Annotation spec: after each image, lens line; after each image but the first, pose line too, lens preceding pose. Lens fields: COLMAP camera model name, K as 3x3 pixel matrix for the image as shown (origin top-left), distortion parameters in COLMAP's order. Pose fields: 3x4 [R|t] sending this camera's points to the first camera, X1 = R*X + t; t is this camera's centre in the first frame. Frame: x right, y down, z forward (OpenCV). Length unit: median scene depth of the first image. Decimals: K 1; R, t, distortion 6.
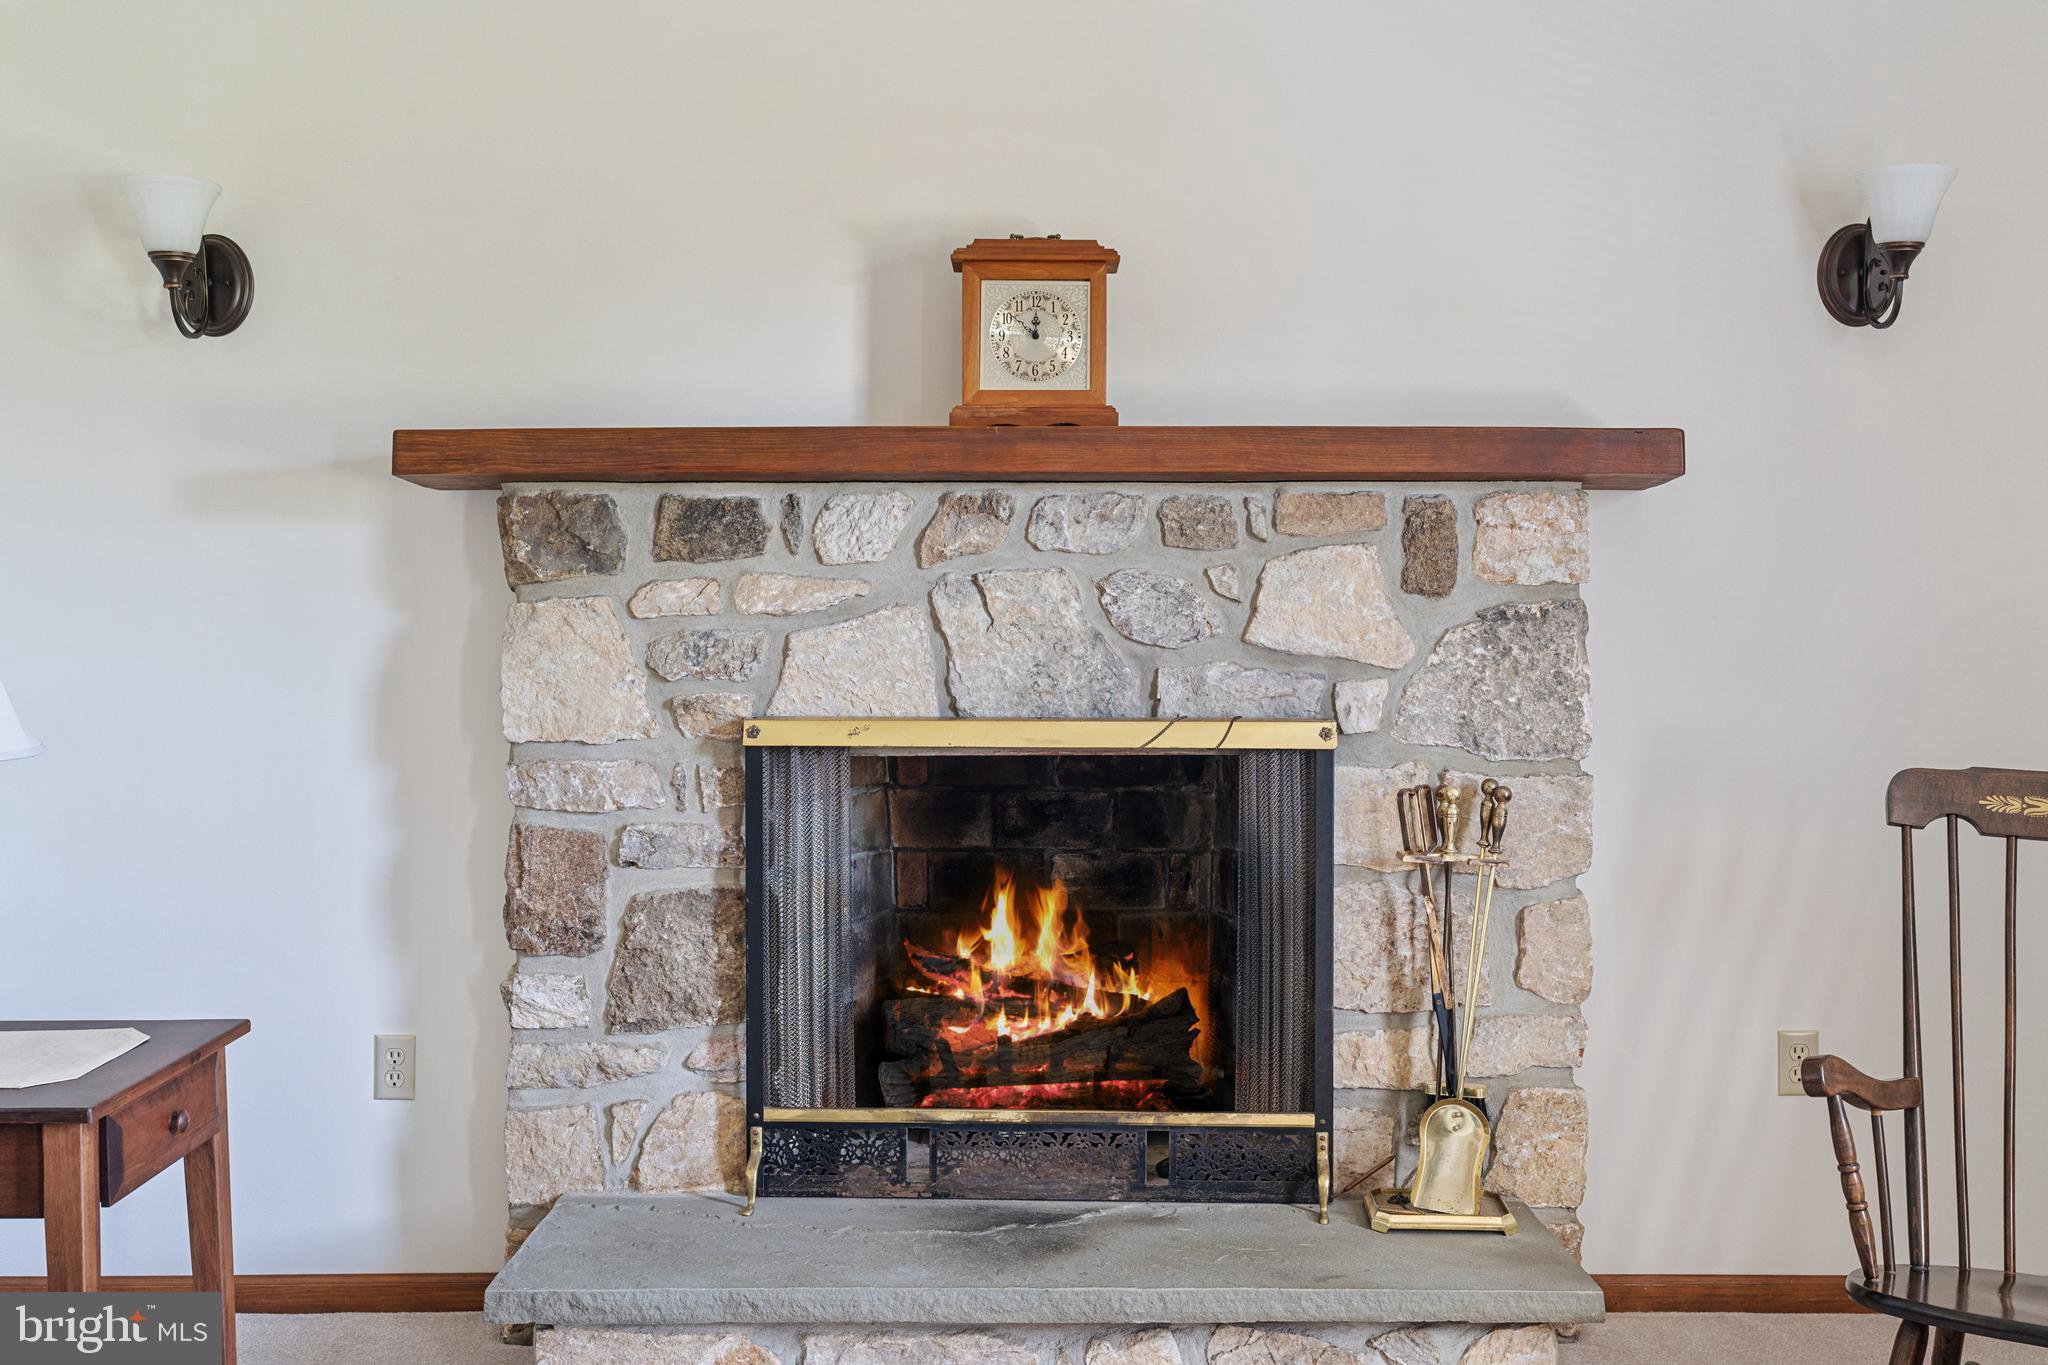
lens RADIAL K [[2003.5, 0, 1032.7], [0, 2003.5, 672.6], [0, 0, 1]] dist [0.018611, 0.000000]
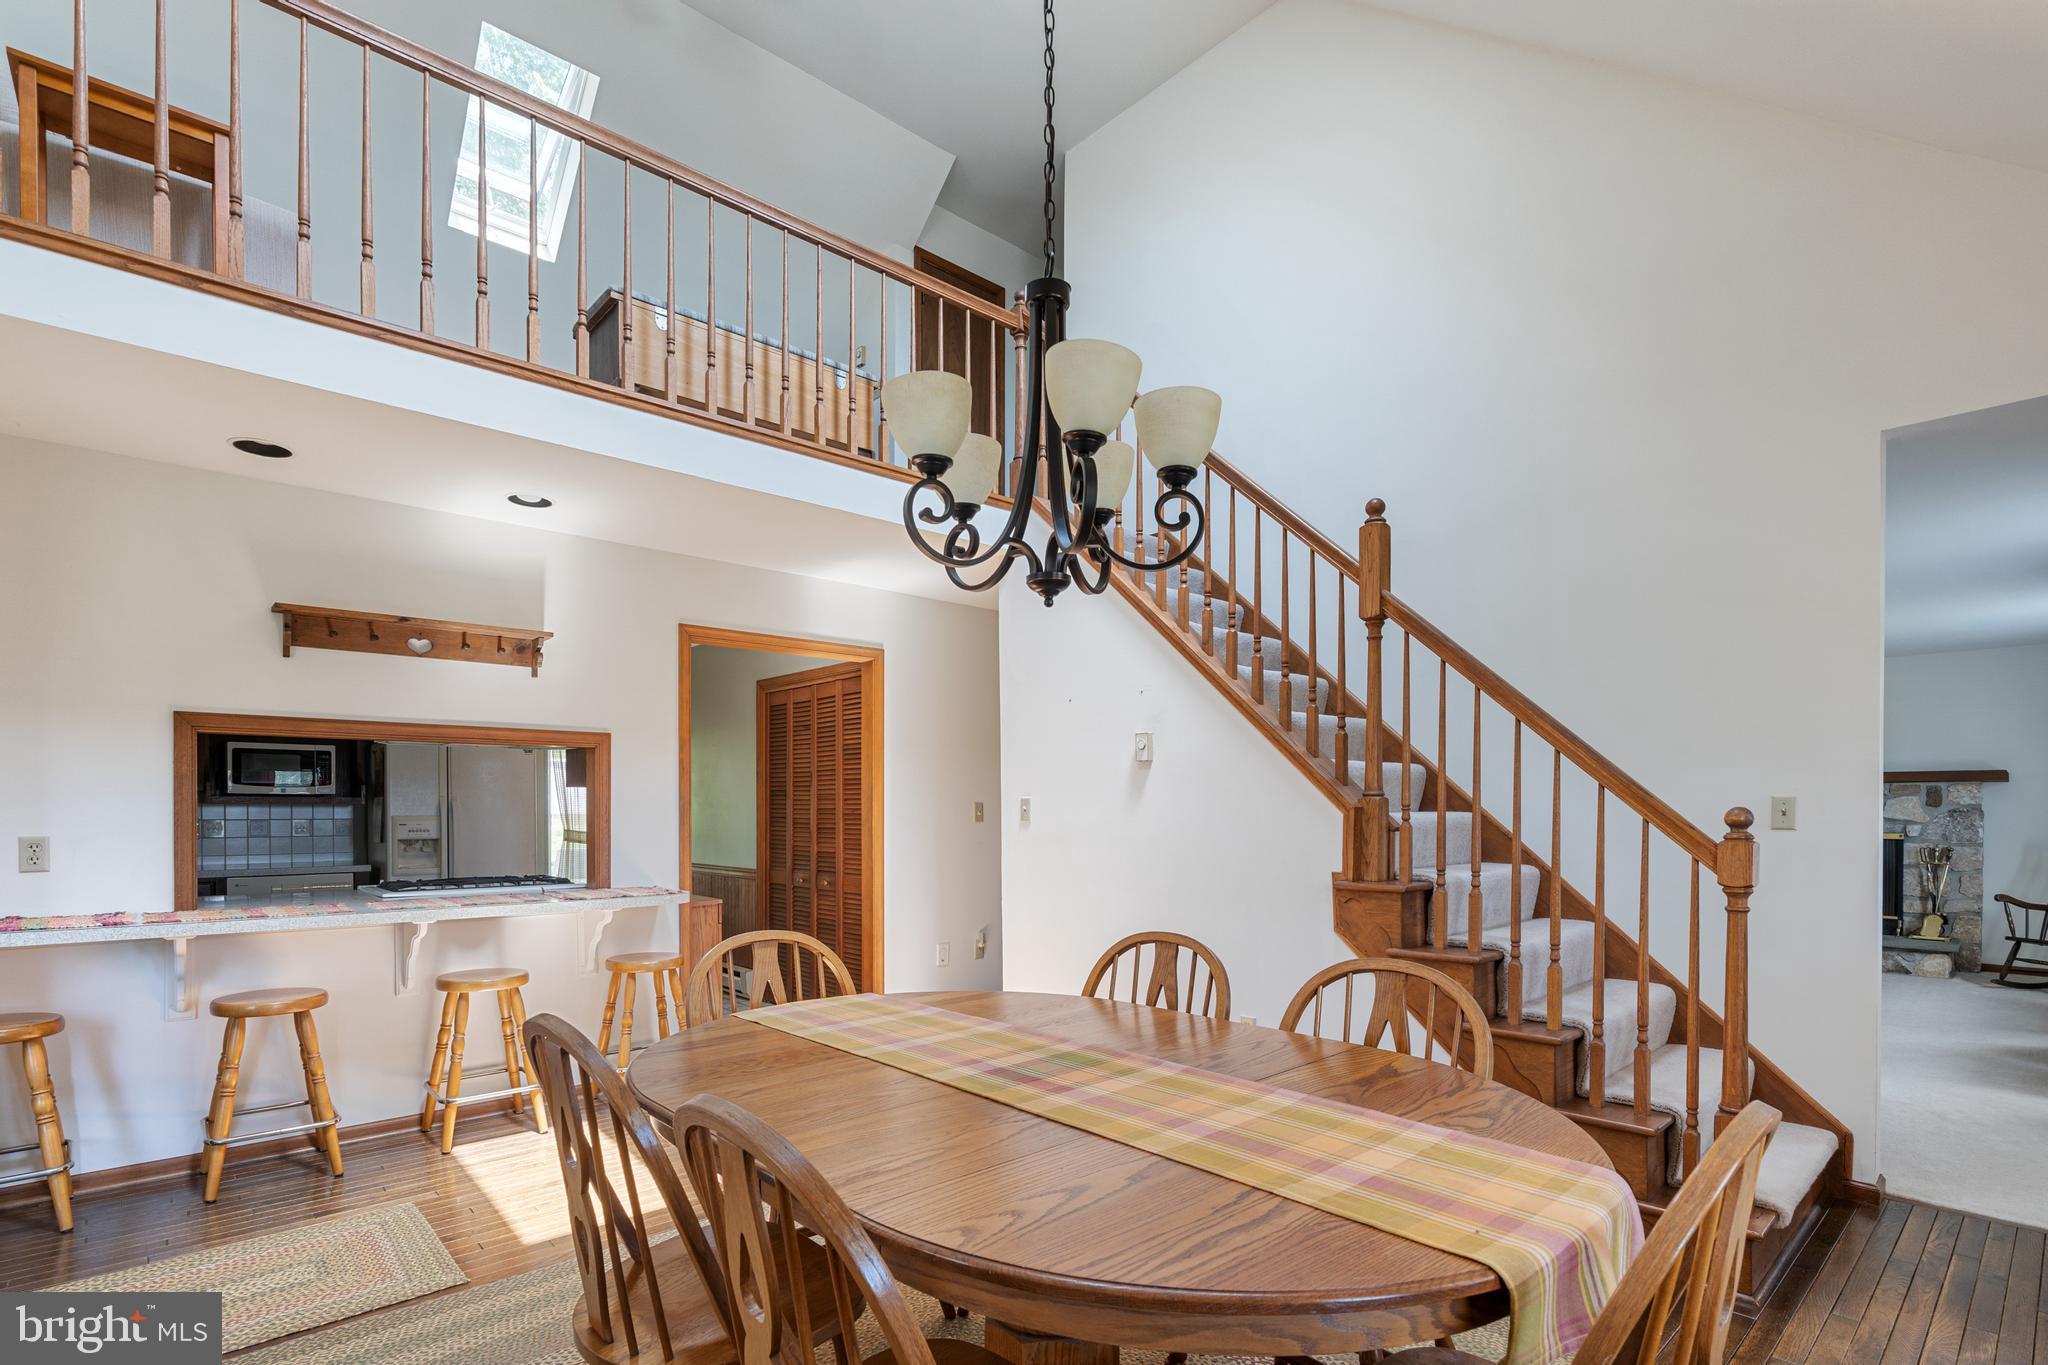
lens RADIAL K [[941.6, 0, 1051.0], [0, 941.6, 824.4], [0, 0, 1]] dist [-0.002126, 0.000091]
pose [[0.691893, 0.012839, -0.721886, 0.354506], [-0.021767, 0.999758, -0.003081, 0.052859], [0.721672, 0.017845, 0.692005, -1.964819]]
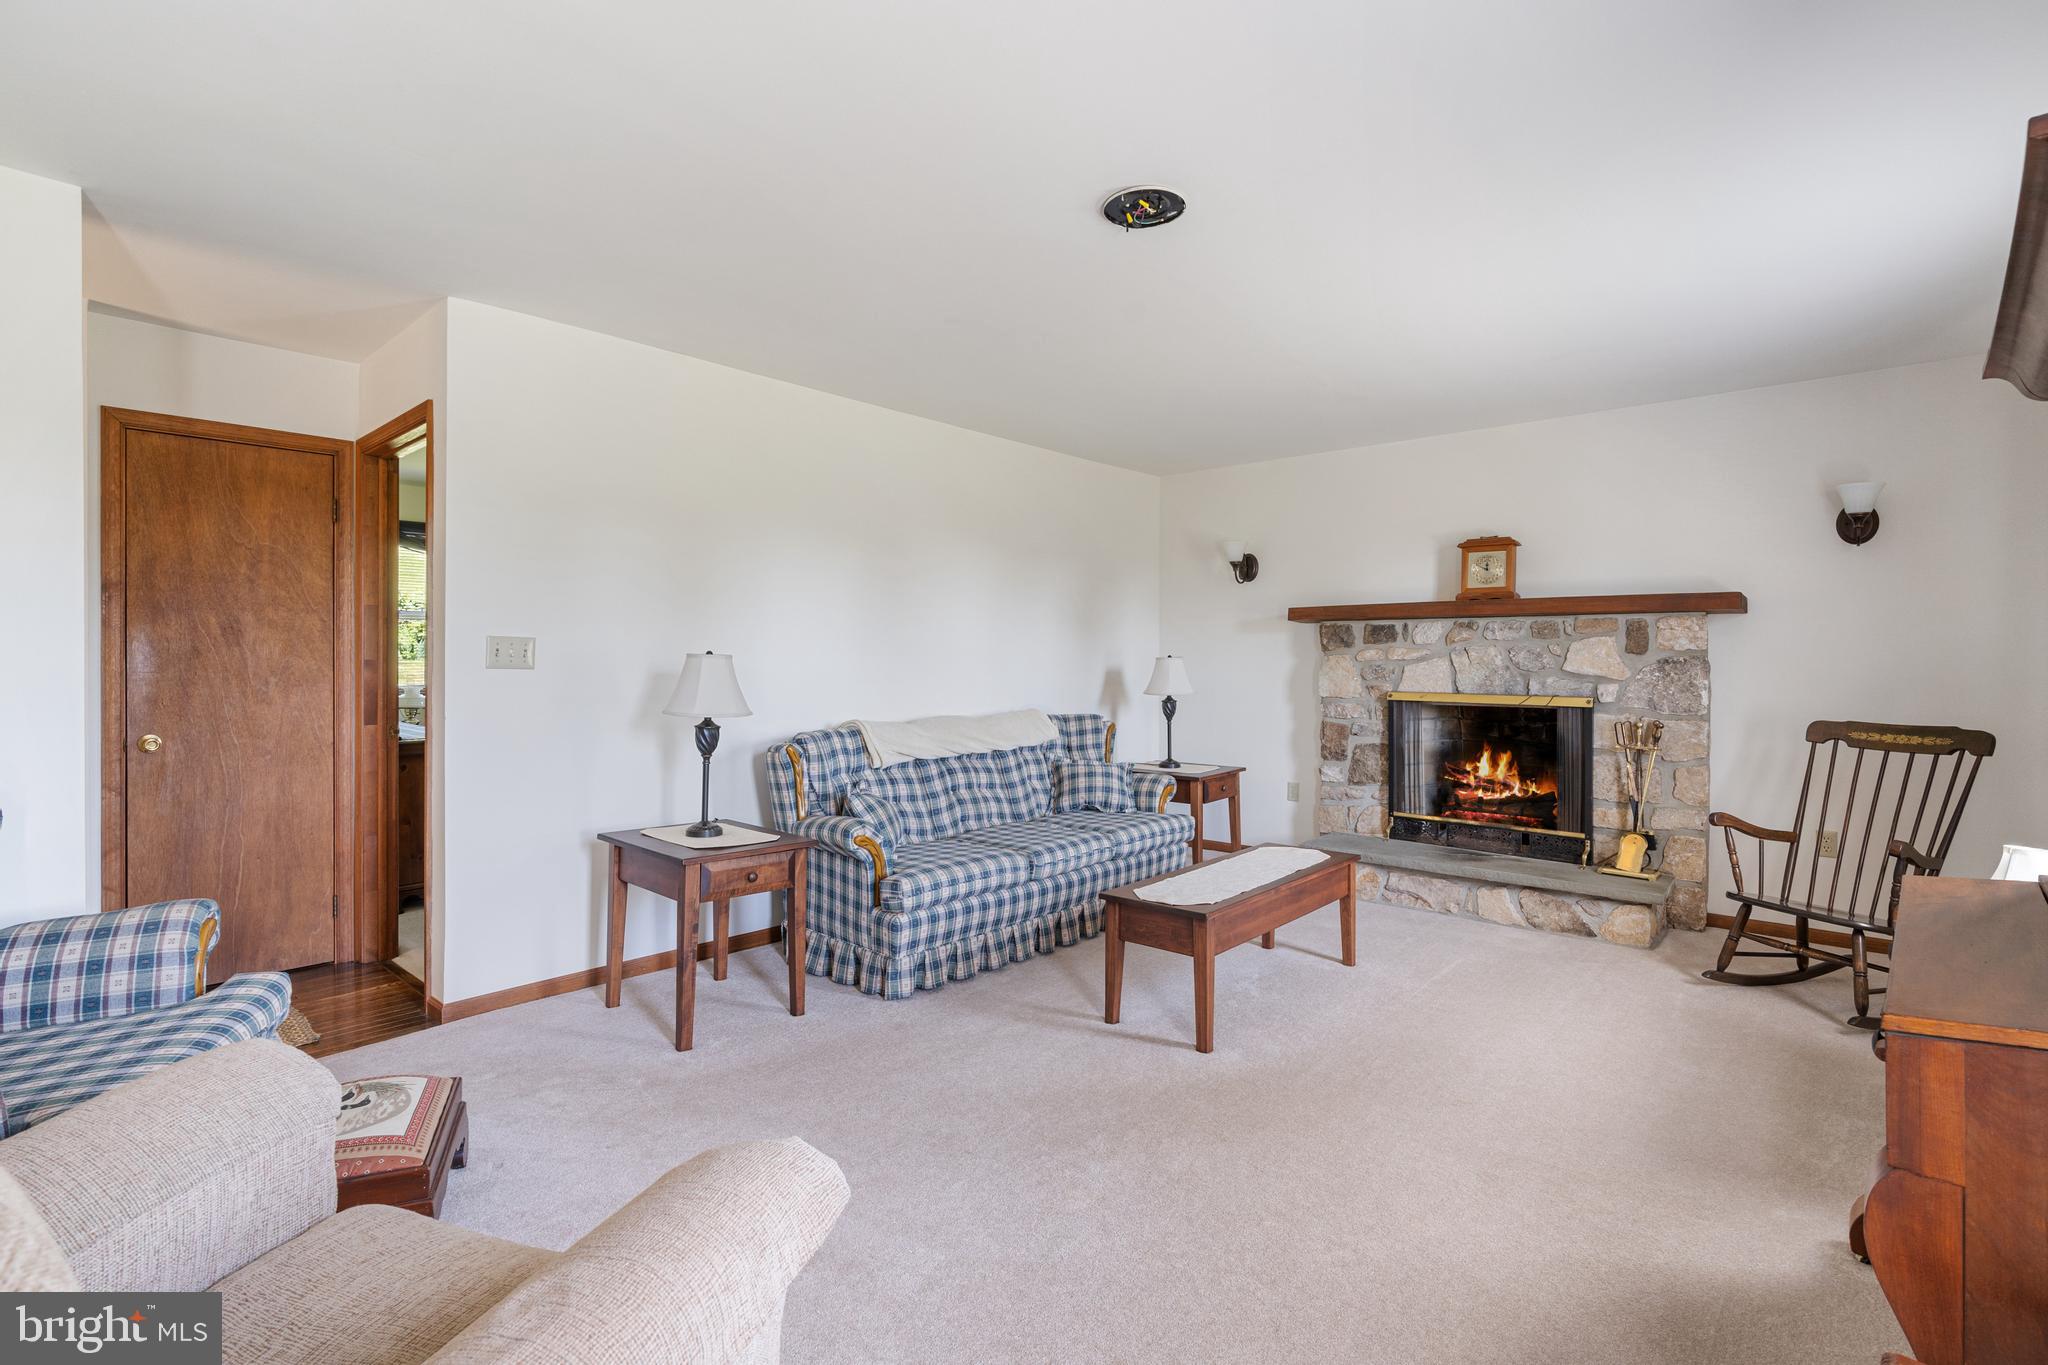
lens RADIAL K [[941.6, 0, 1034.3], [0, 941.6, 670.9], [0, 0, 1]] dist [-0.002126, 0.000091]
pose [[0.760285, 0.011815, -0.649482, 0.412179], [-0.020328, 0.999778, -0.005608, 0.009218], [0.649271, 0.017466, 0.760356, -0.545409]]
